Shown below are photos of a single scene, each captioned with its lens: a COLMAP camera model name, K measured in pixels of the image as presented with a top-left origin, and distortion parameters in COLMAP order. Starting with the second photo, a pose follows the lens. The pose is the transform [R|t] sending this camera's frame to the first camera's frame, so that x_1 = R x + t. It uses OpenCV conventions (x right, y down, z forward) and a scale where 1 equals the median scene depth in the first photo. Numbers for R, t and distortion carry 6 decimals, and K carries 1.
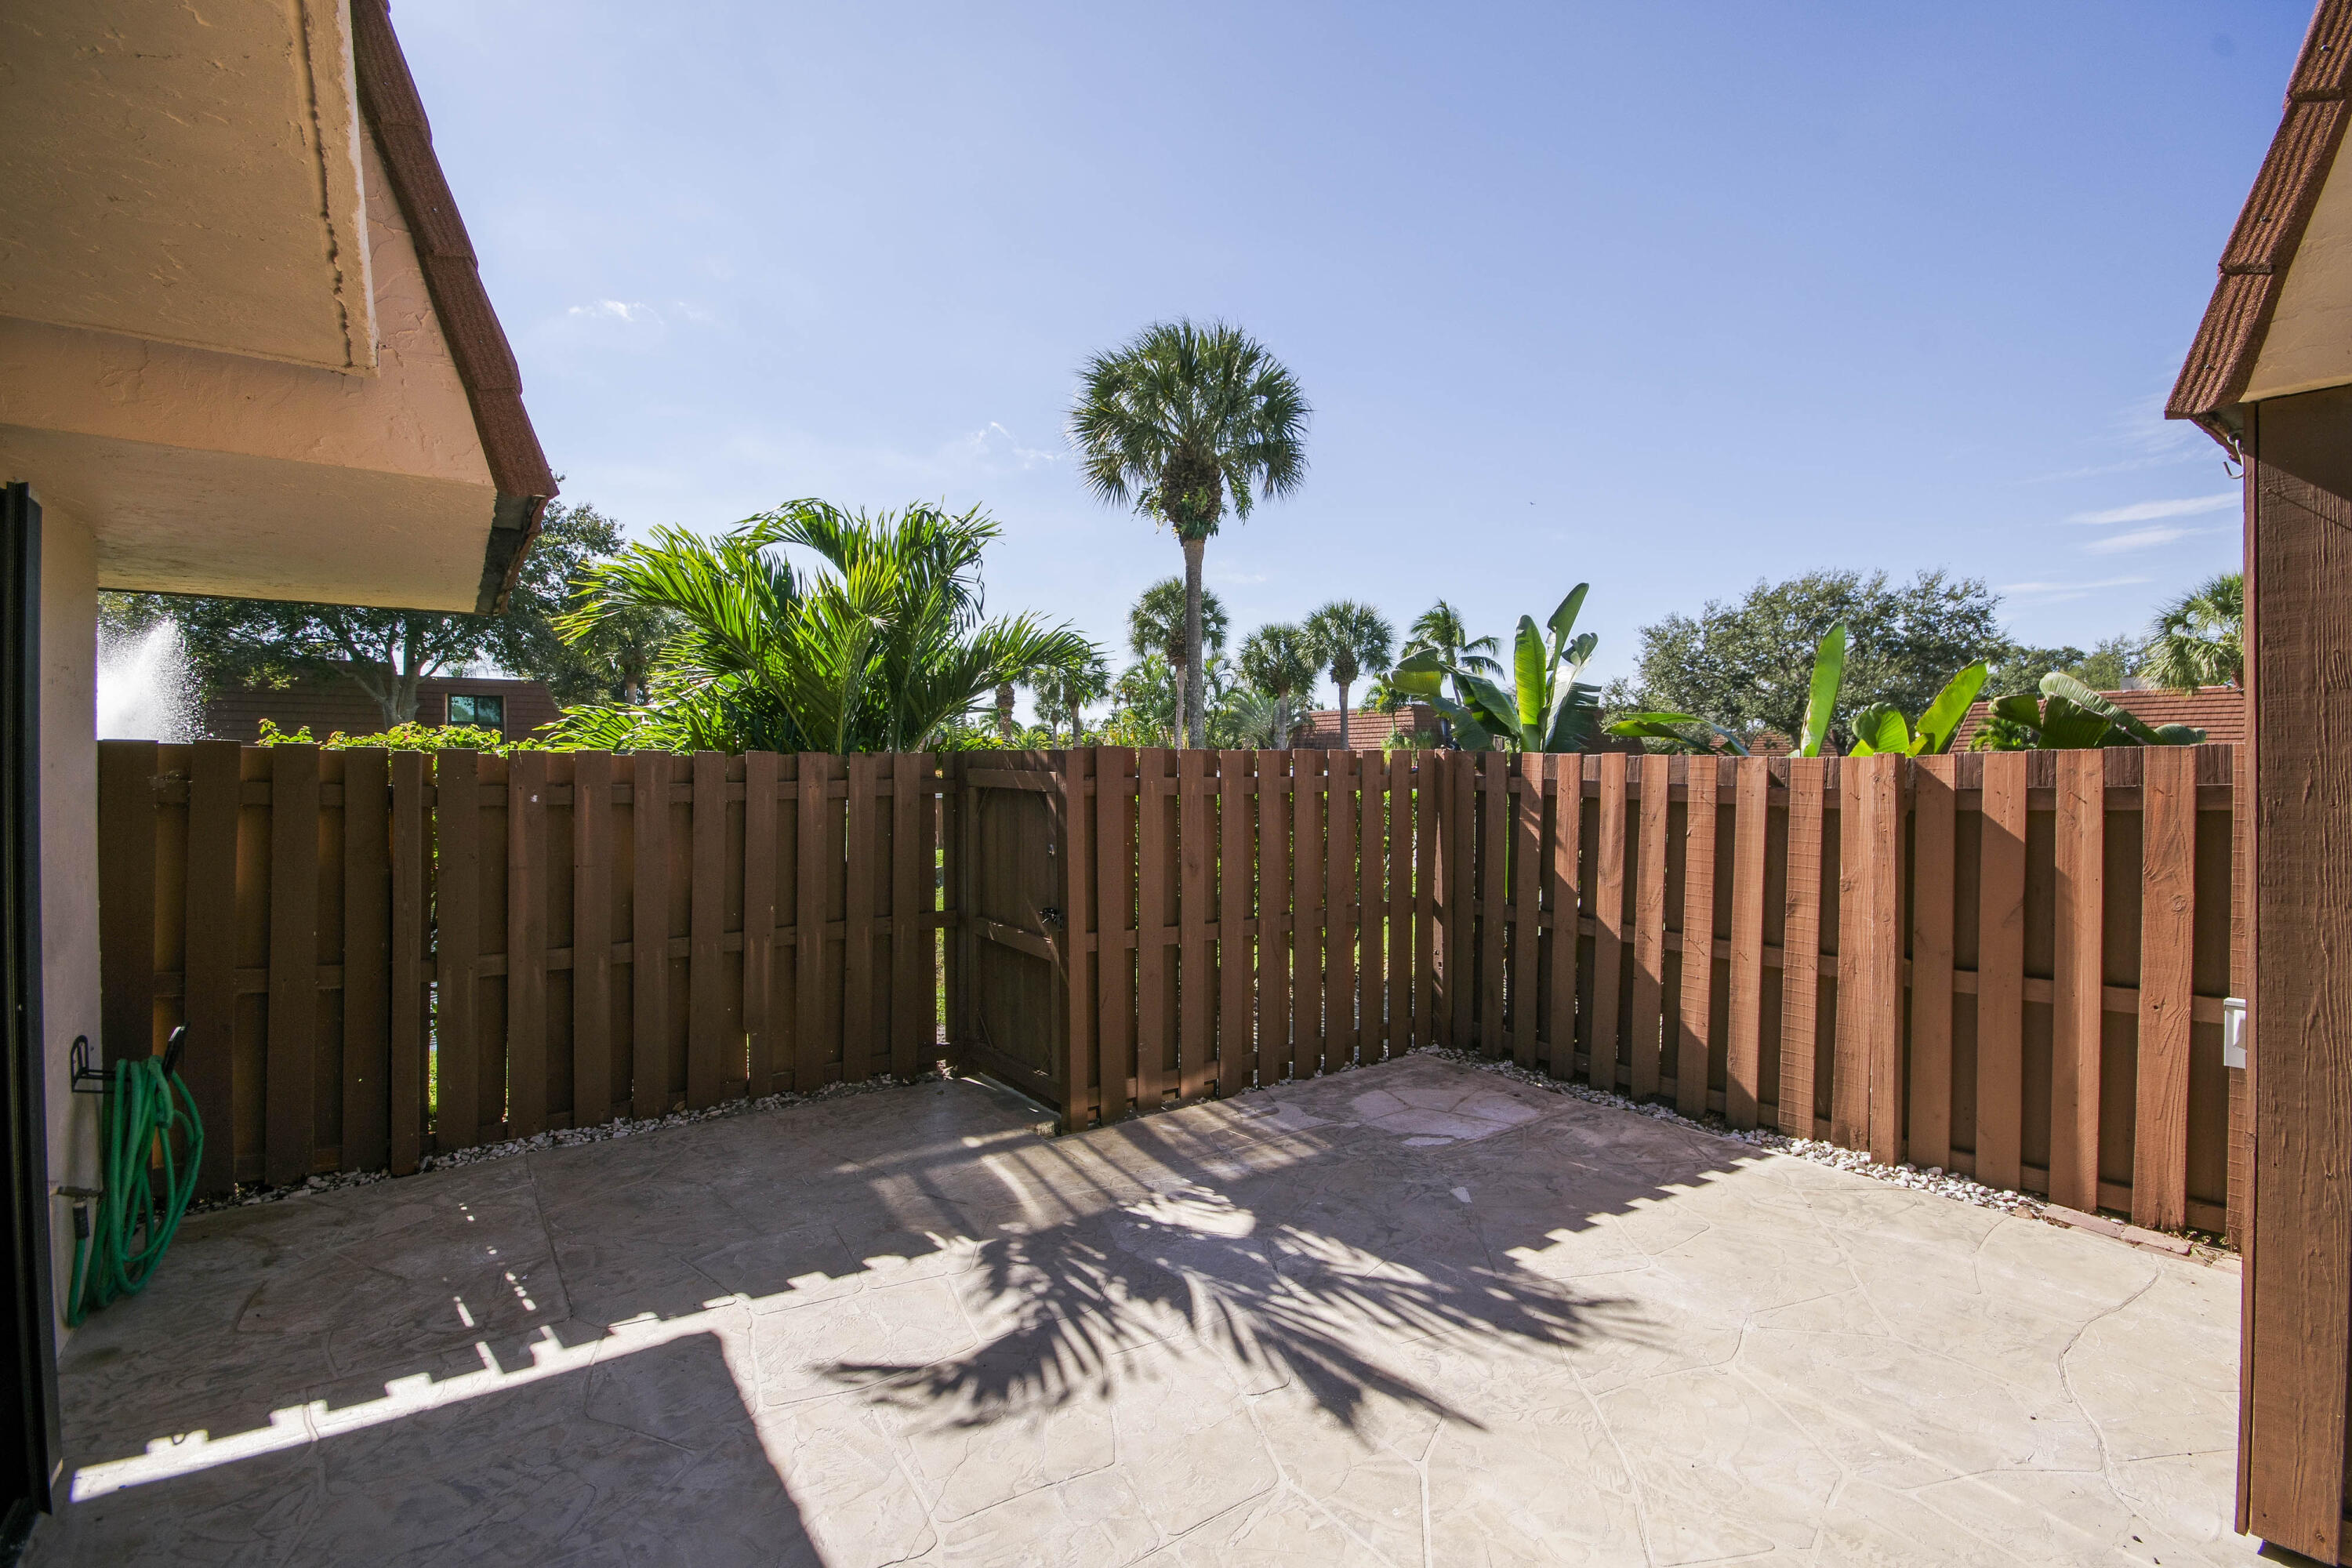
lens RADIAL K [[1038.2, 0, 1238.0], [0, 1038.2, 776.2], [0, 0, 1]] dist [-0.033679, -0.000157]
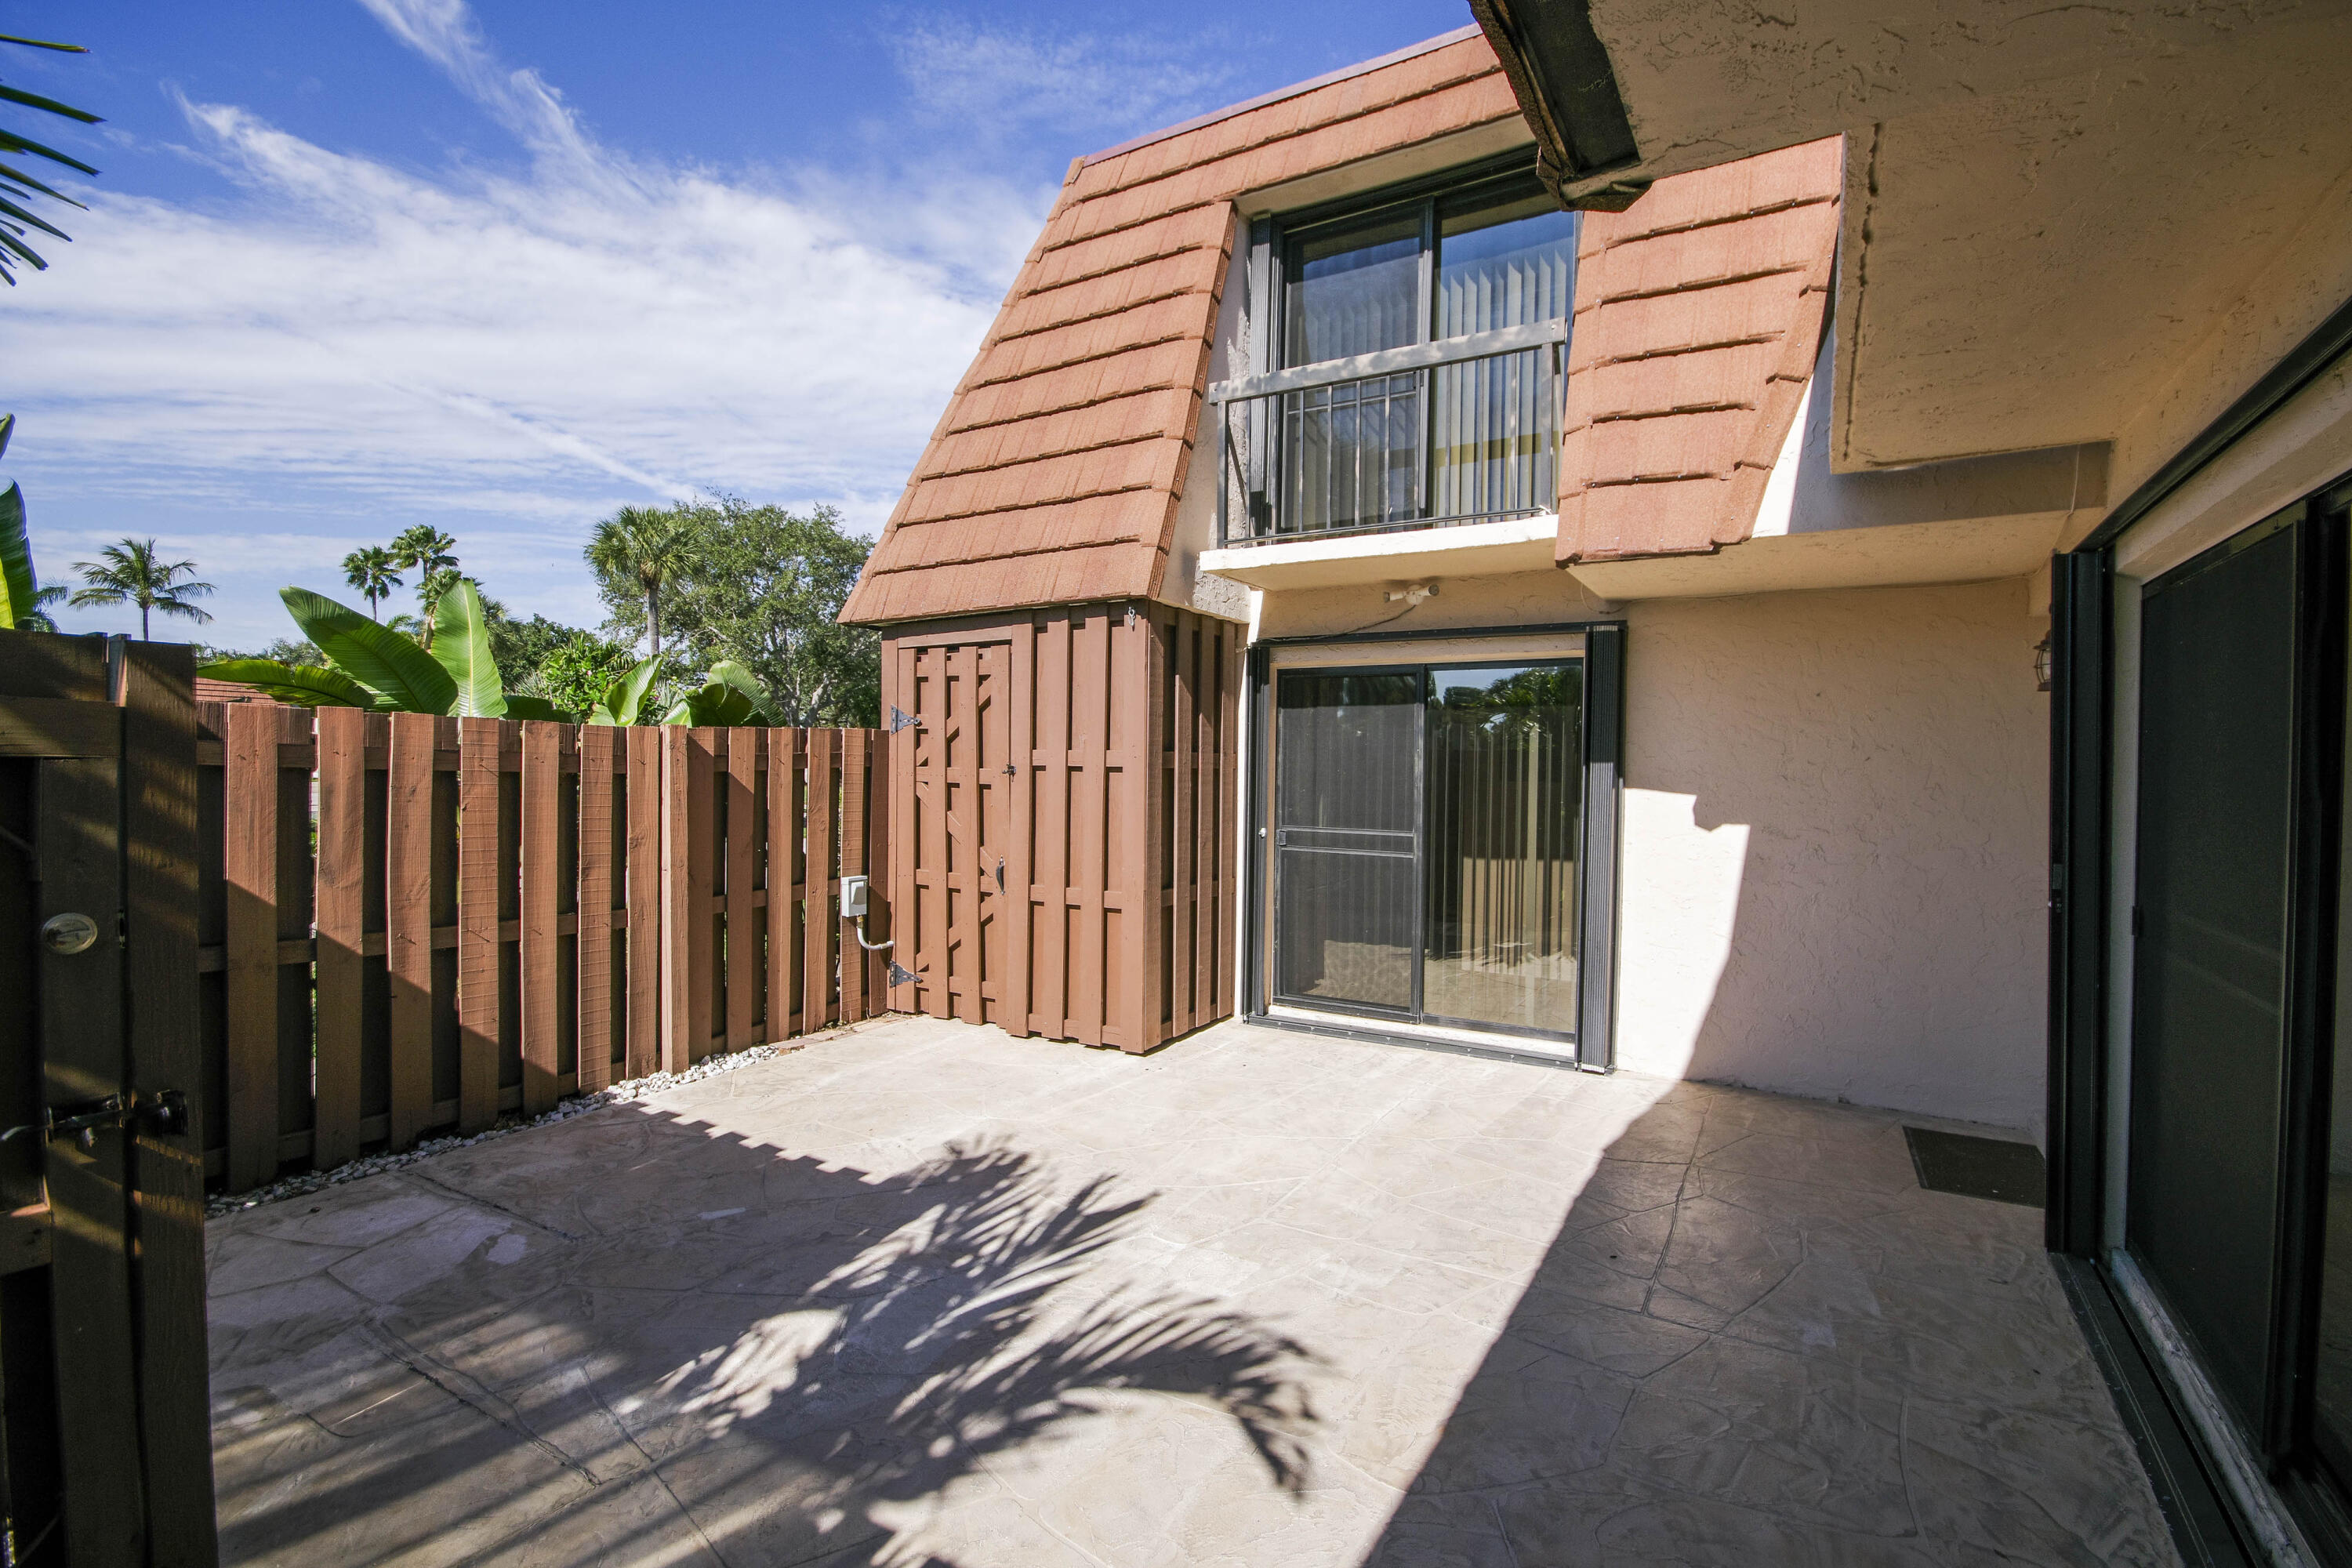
lens RADIAL K [[1036.4, 0, 1233.1], [0, 1036.4, 767.8], [0, 0, 1]] dist [-0.006044, -0.000422]
pose [[-0.407929, -0.004533, 0.913002, -0.876943], [-0.001566, 0.999990, 0.004265, 0.024717], [-0.913012, 0.000310, -0.407932, 1.090932]]
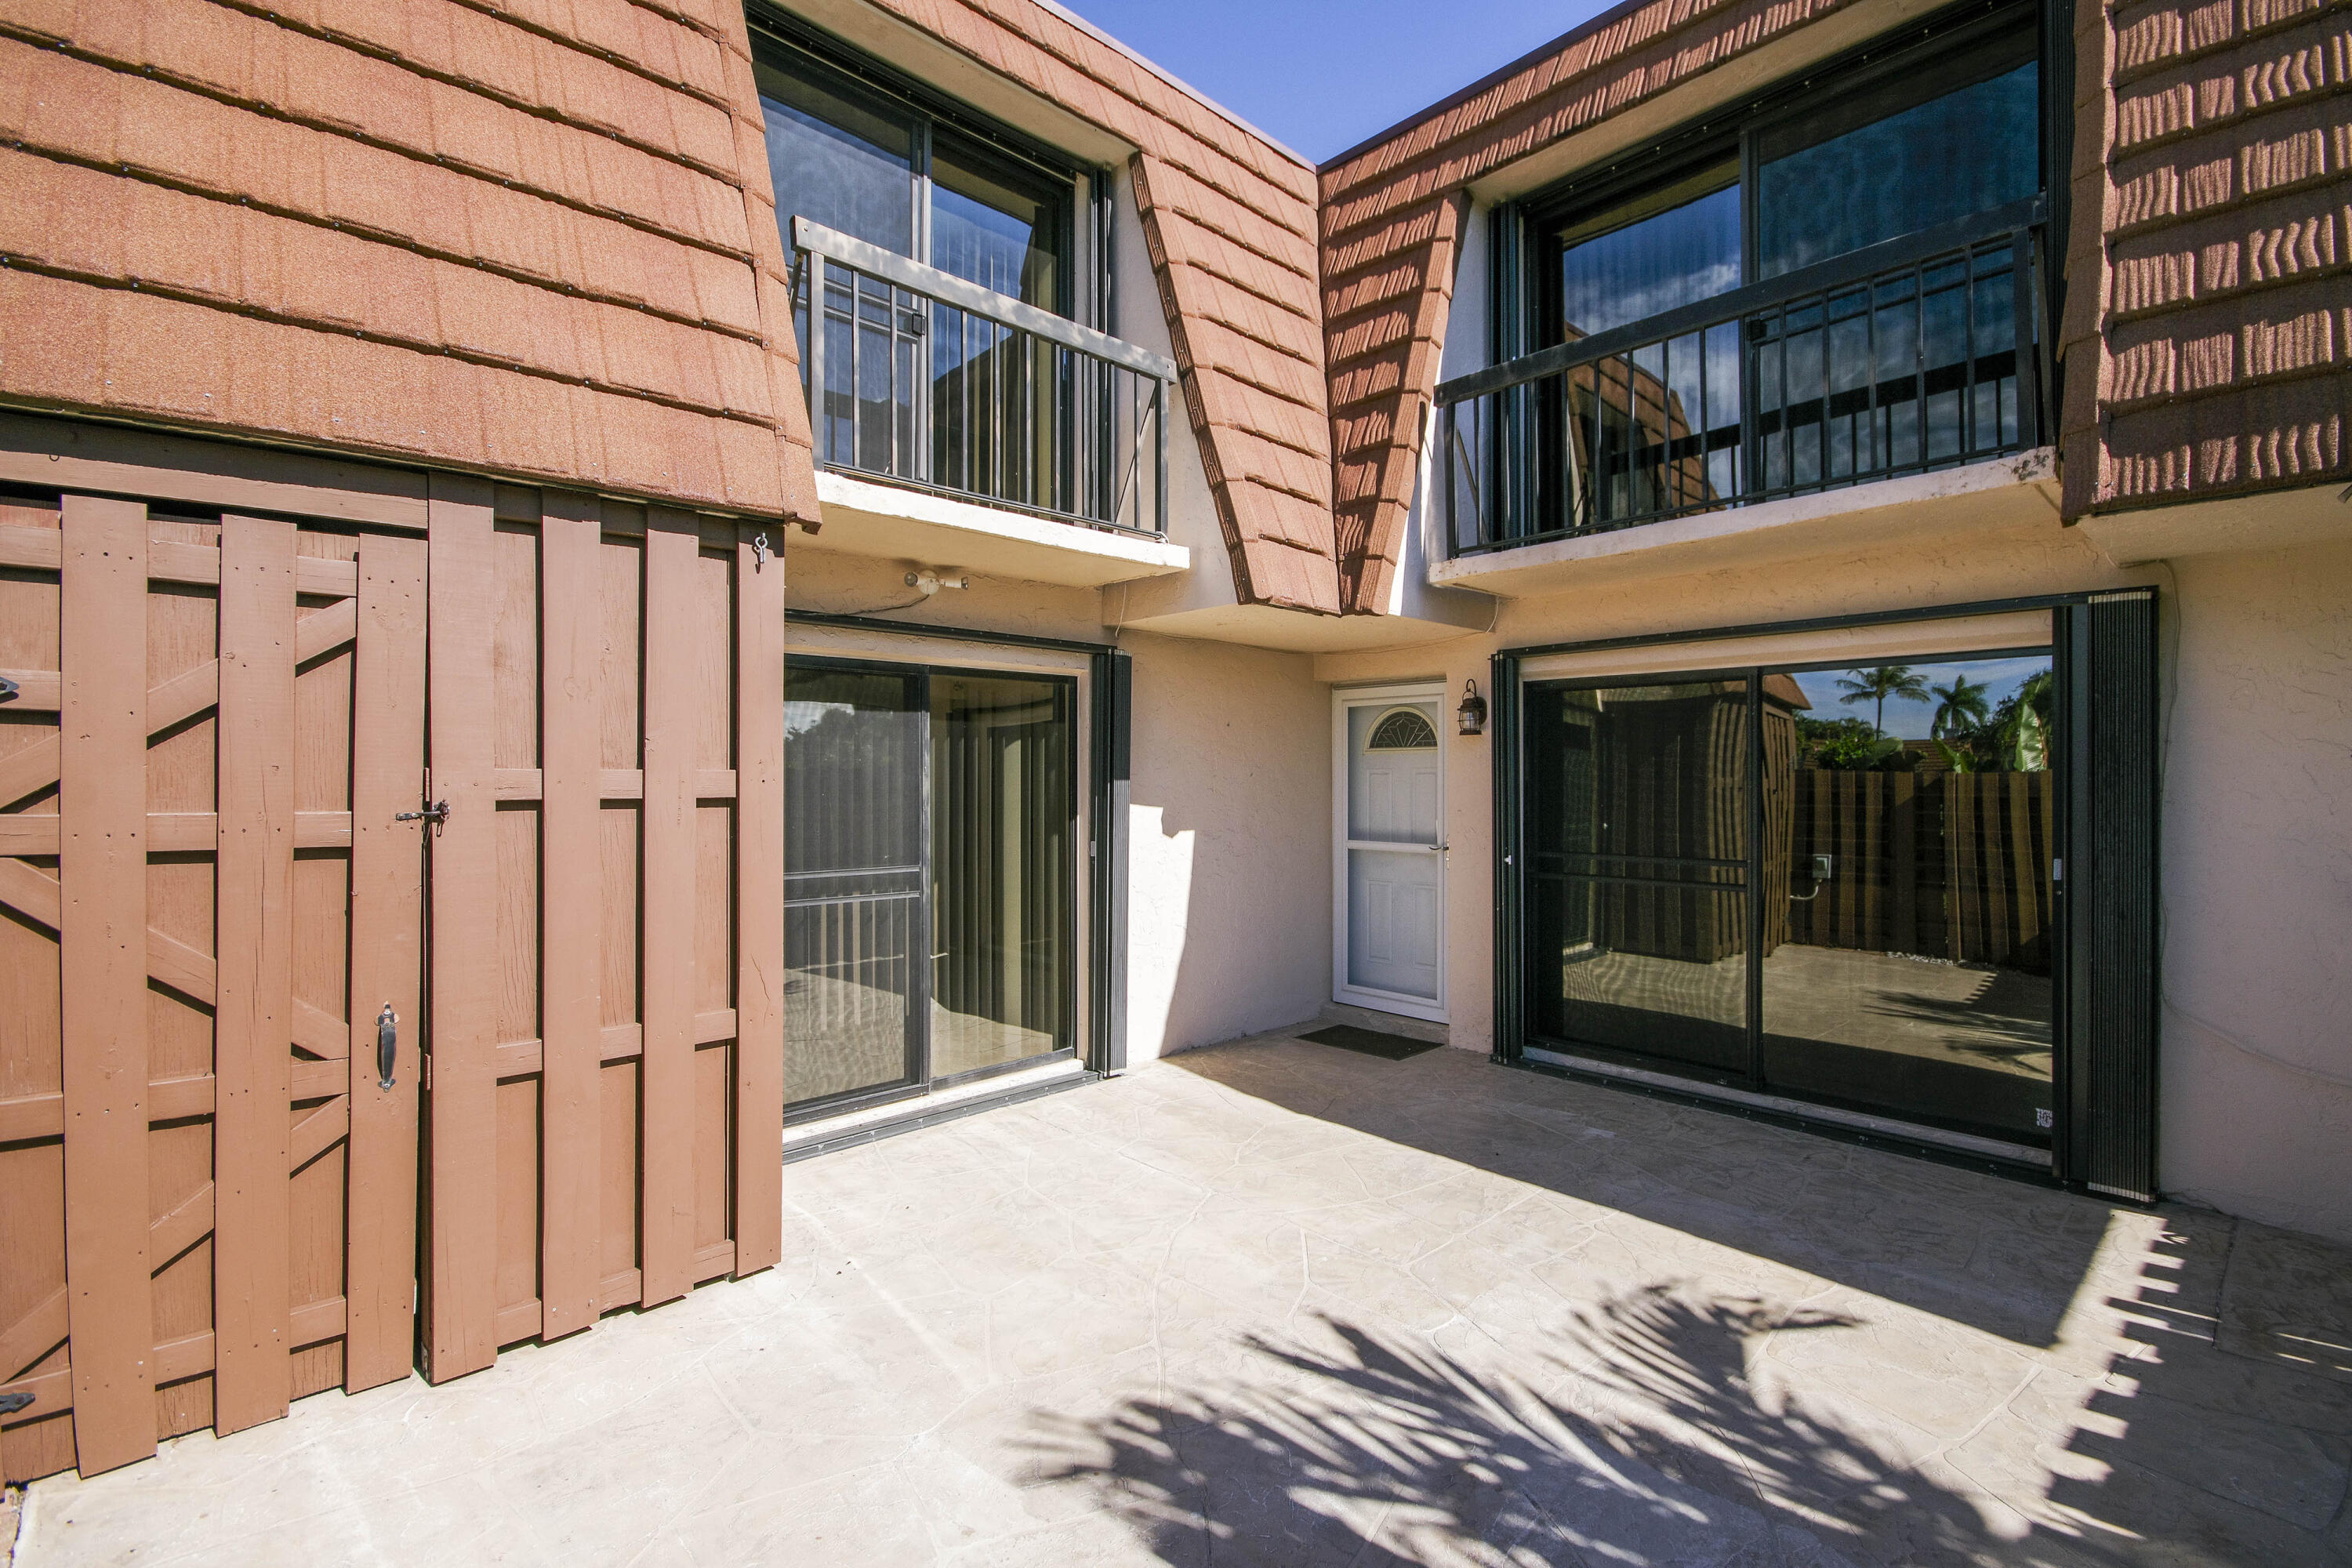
lens RADIAL K [[1036.4, 0, 1233.1], [0, 1036.4, 767.8], [0, 0, 1]] dist [-0.006044, -0.000422]
pose [[-0.990899, 0.002744, -0.134577, 0.298685], [0.002879, 0.999996, -0.000814, 0.006204], [0.134574, -0.001194, -0.990903, 1.578923]]
